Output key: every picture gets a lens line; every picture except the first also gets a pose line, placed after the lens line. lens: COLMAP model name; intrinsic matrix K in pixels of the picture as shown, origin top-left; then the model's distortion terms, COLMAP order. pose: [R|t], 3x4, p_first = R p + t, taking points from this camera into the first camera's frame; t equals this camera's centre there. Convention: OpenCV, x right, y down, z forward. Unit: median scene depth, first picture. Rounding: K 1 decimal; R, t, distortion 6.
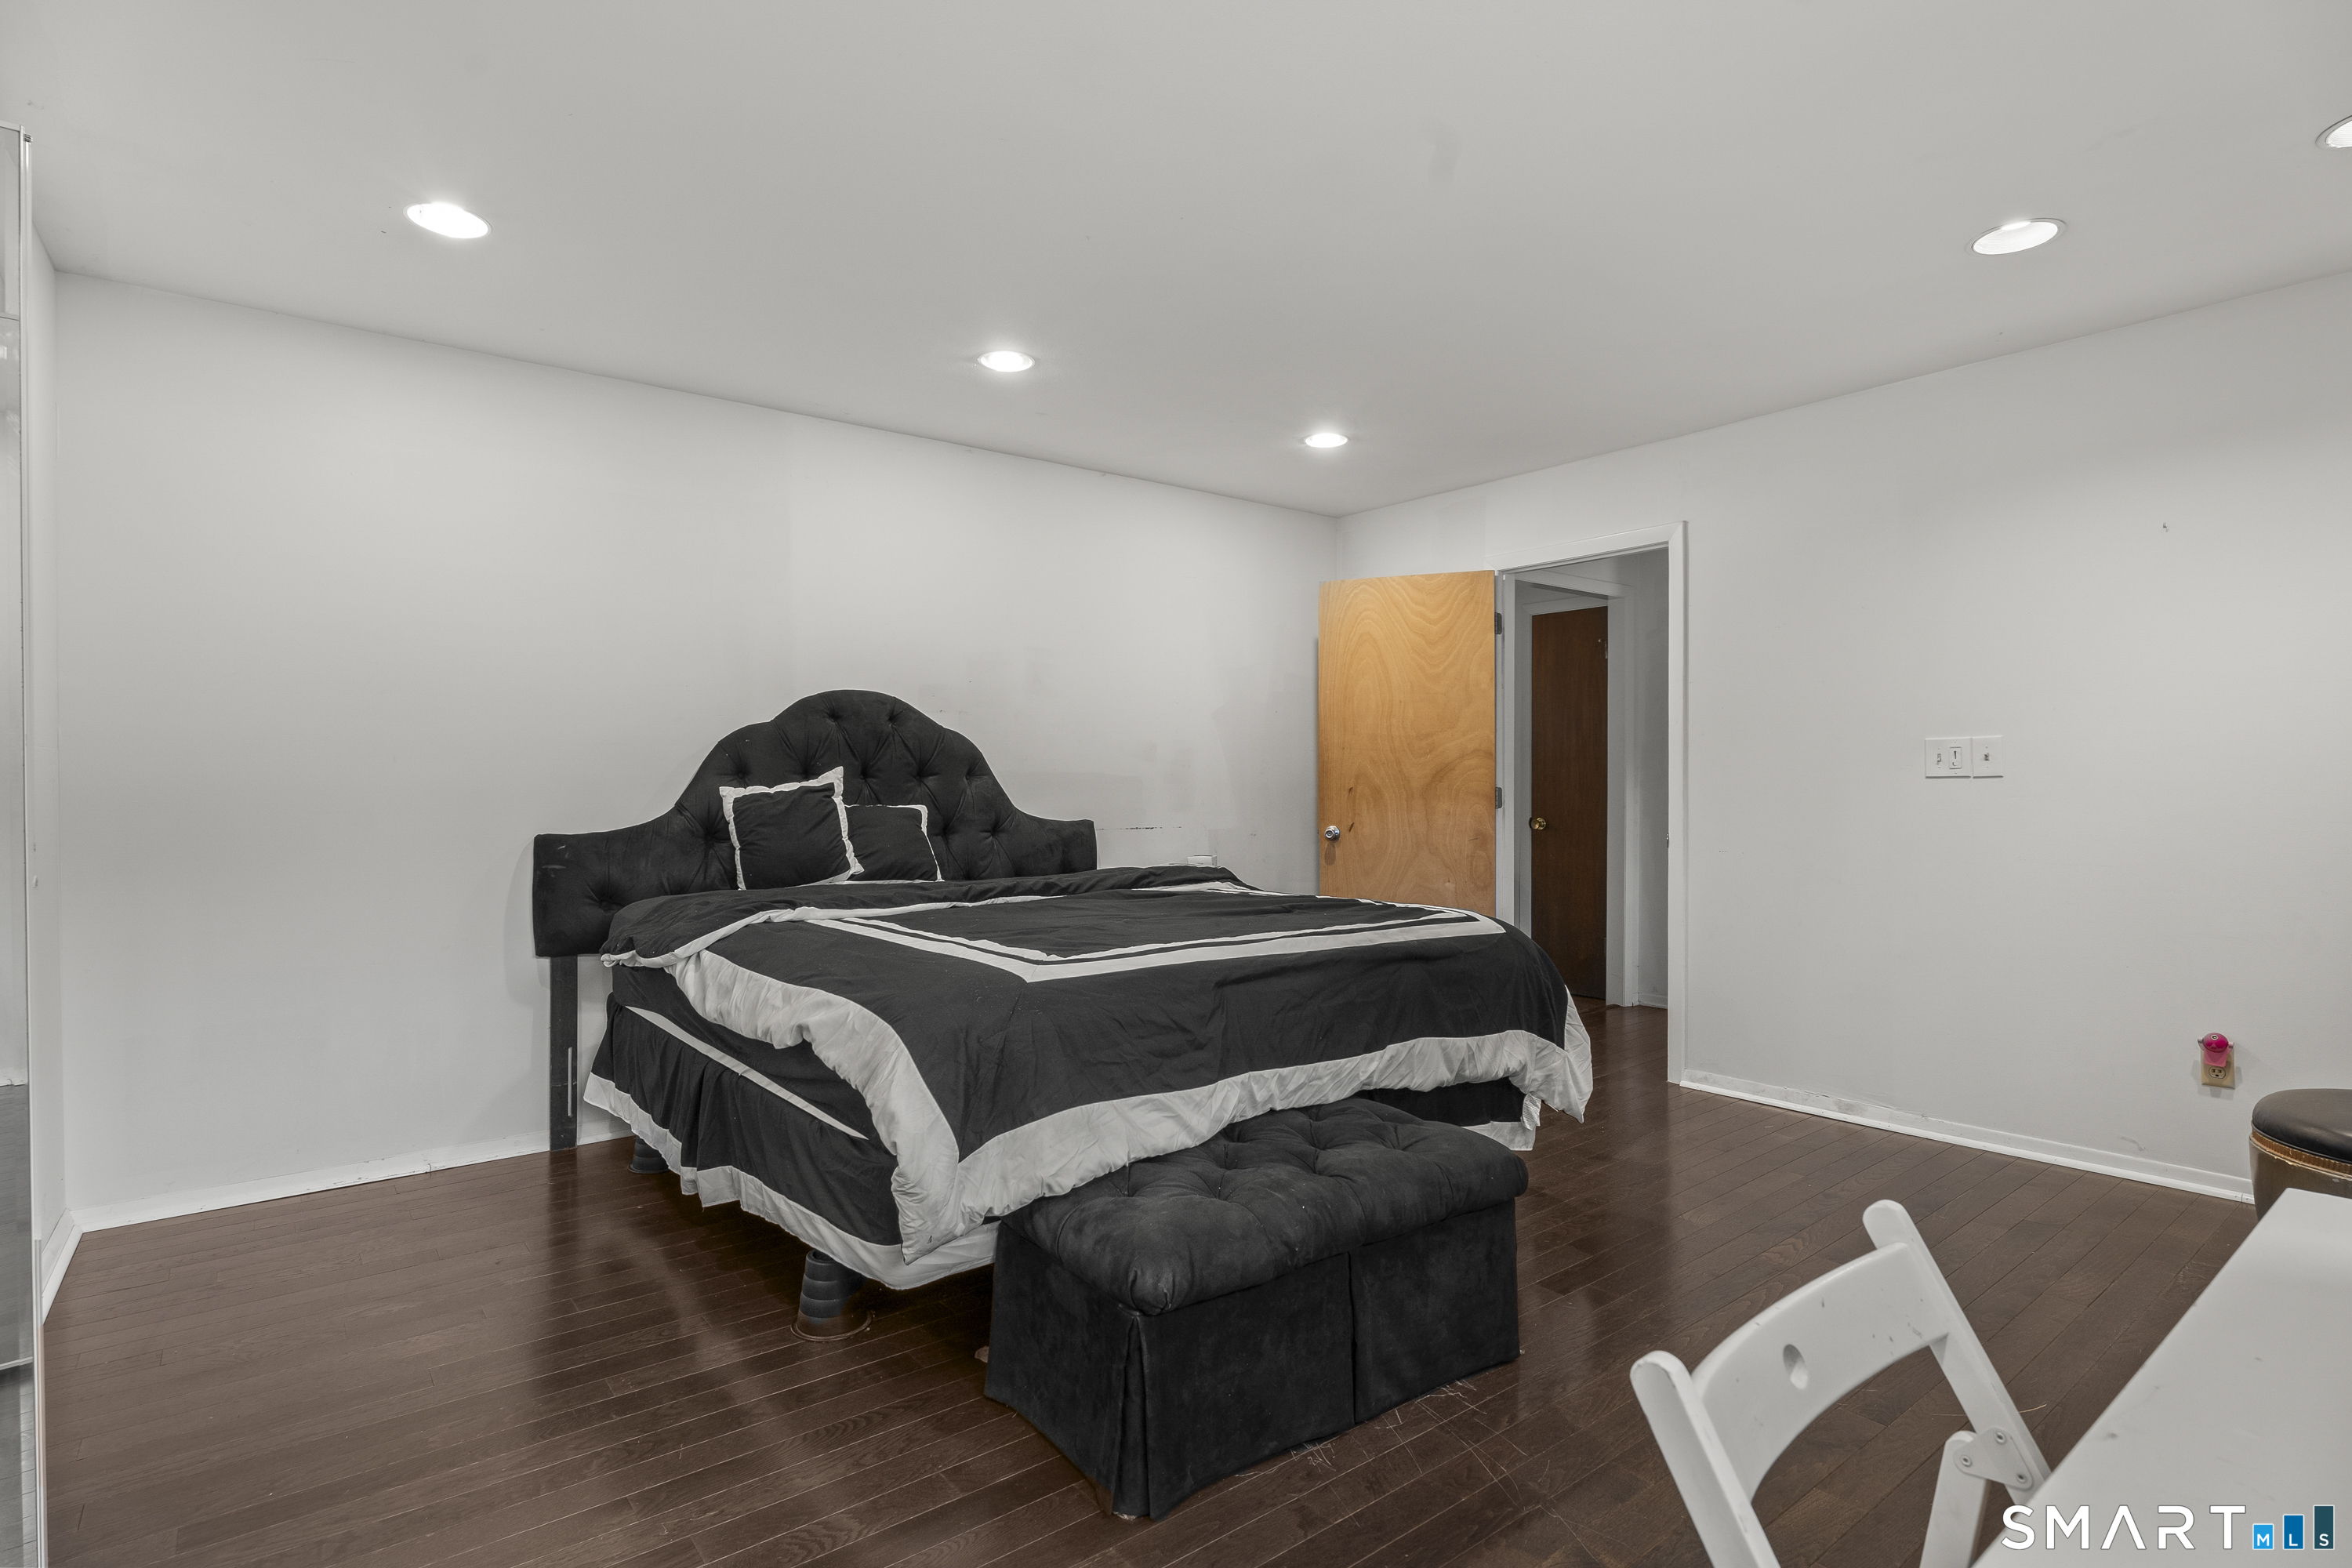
lens RADIAL K [[1145.2, 0, 1176.0], [0, 1145.2, 784.0], [0, 0, 1]] dist [-0.001687, -0.000305]
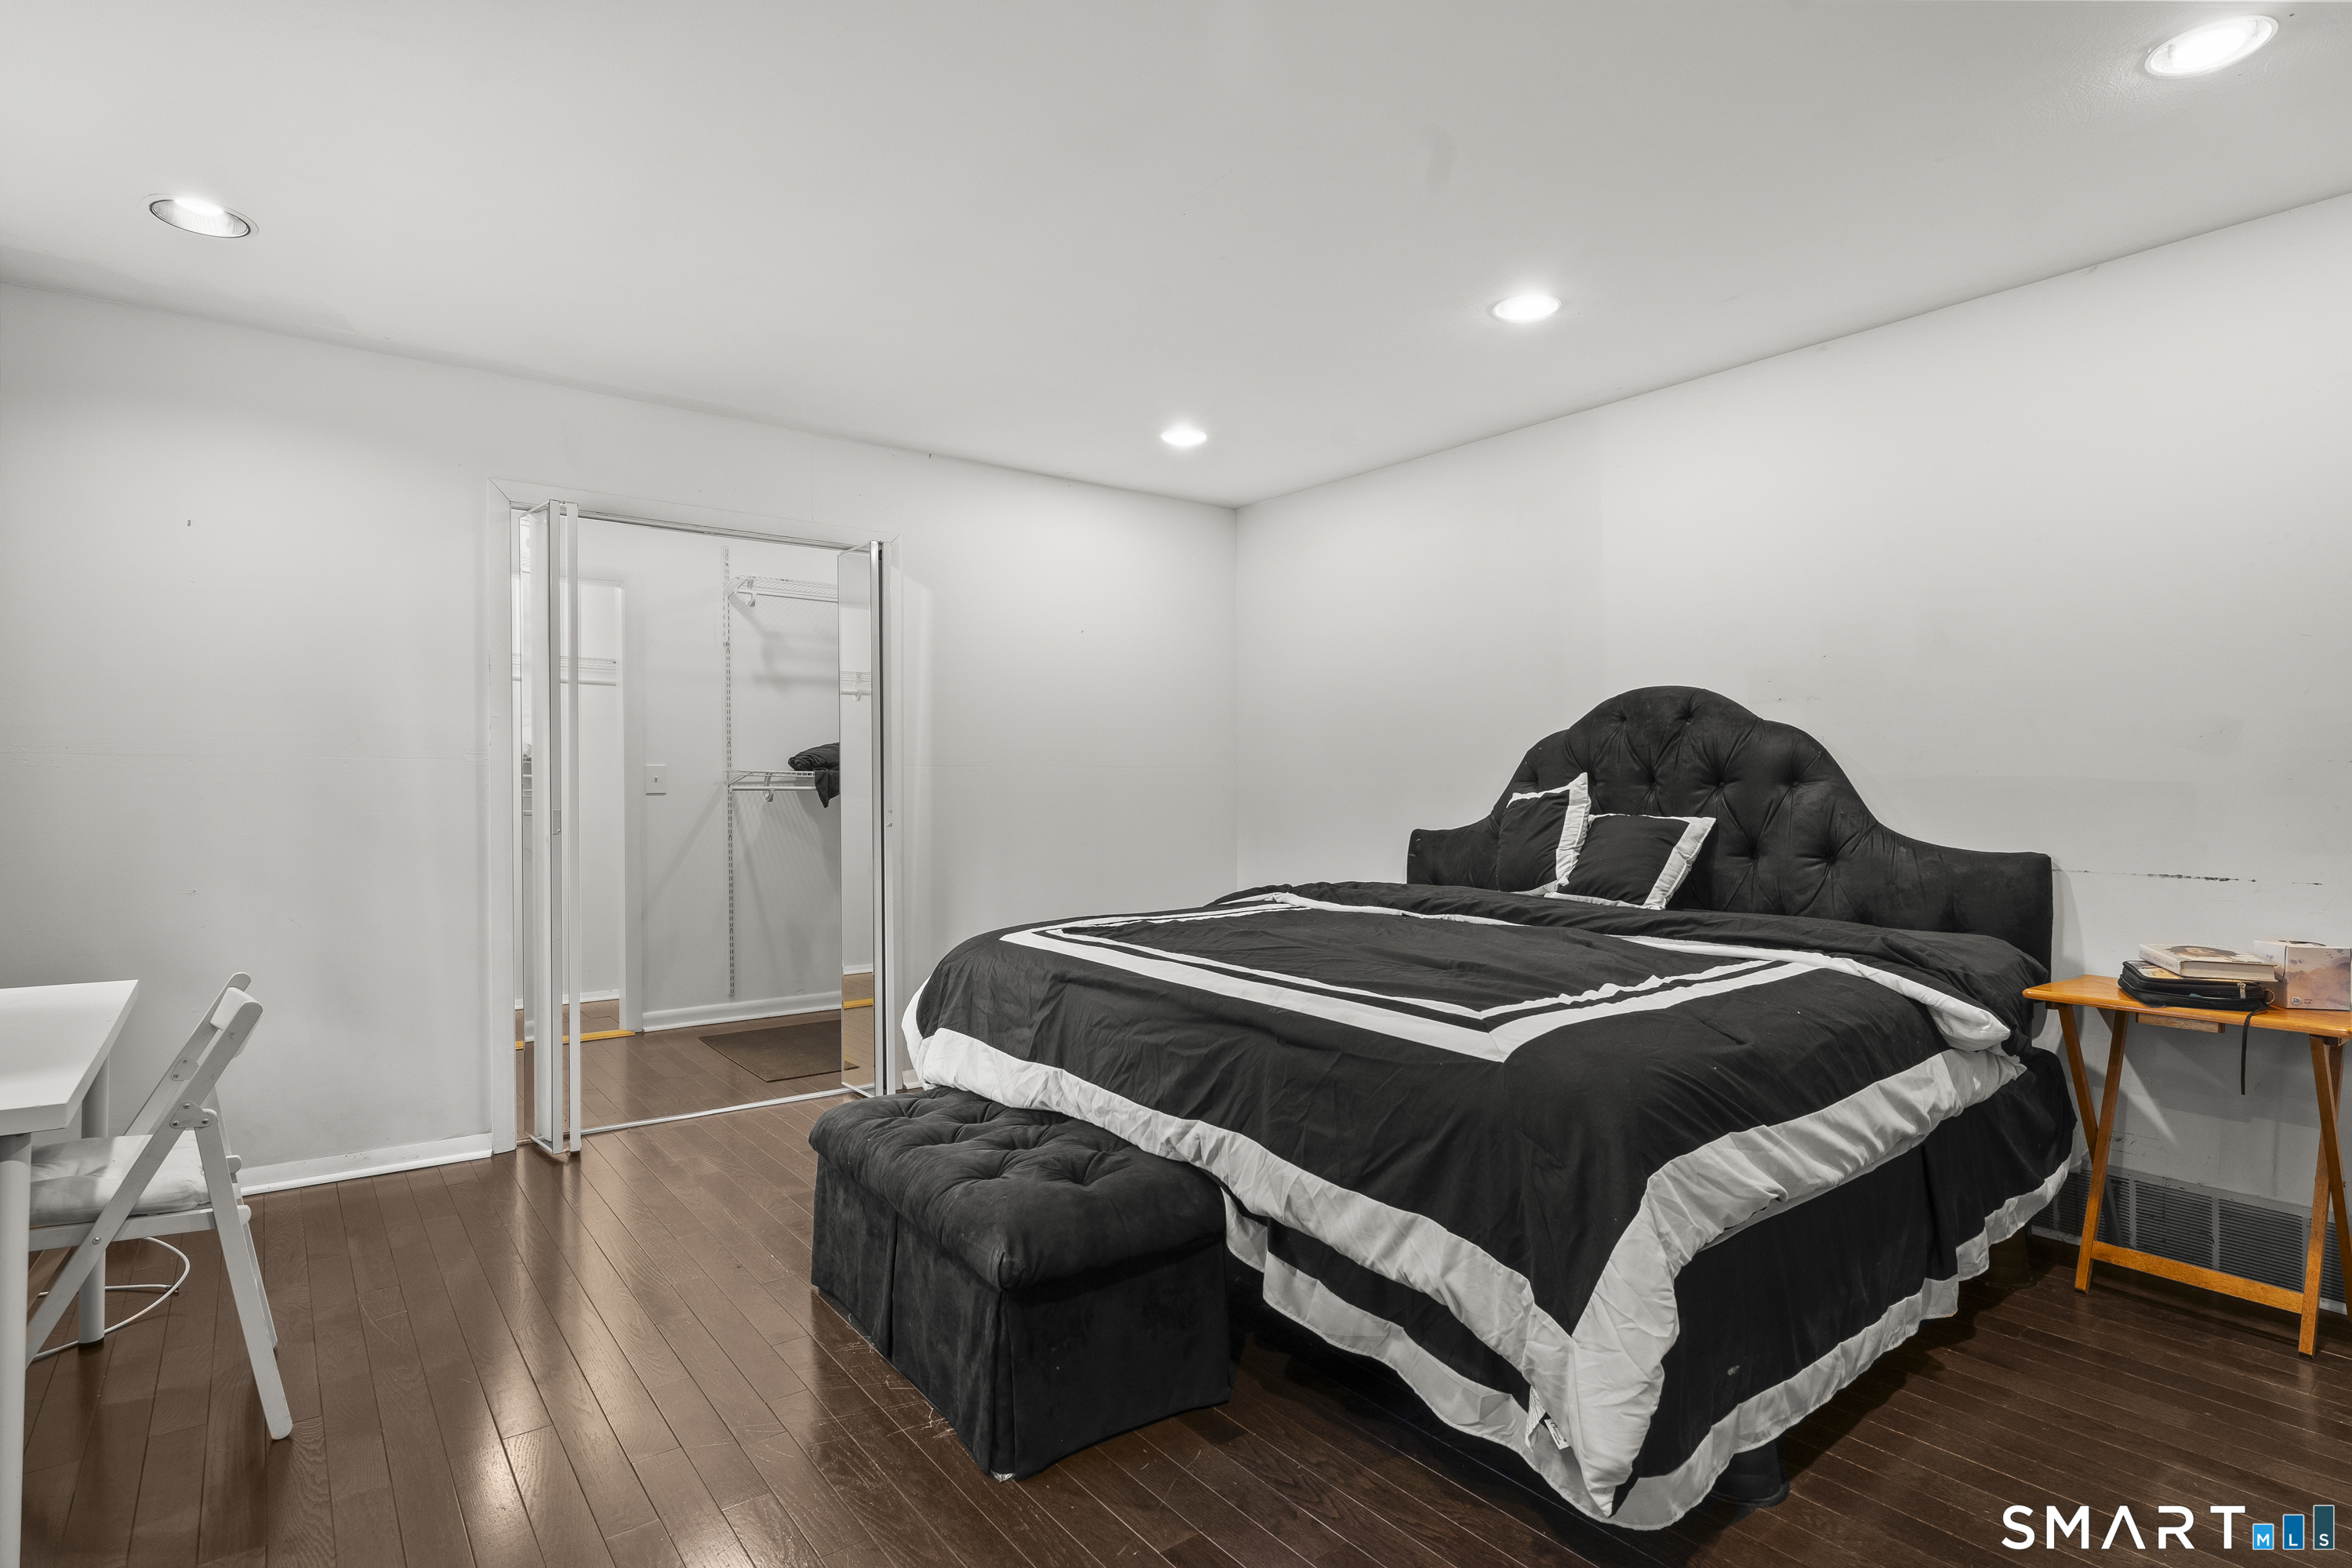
lens RADIAL K [[1180.3, 0, 1163.6], [0, 1180.3, 770.0], [0, 0, 1]] dist [-0.002747, 0.017597]
pose [[0.005166, -0.012050, -0.999914, 0.686236], [-0.008010, 0.999895, -0.012091, -0.002732], [0.999955, 0.008072, 0.005069, 0.660929]]
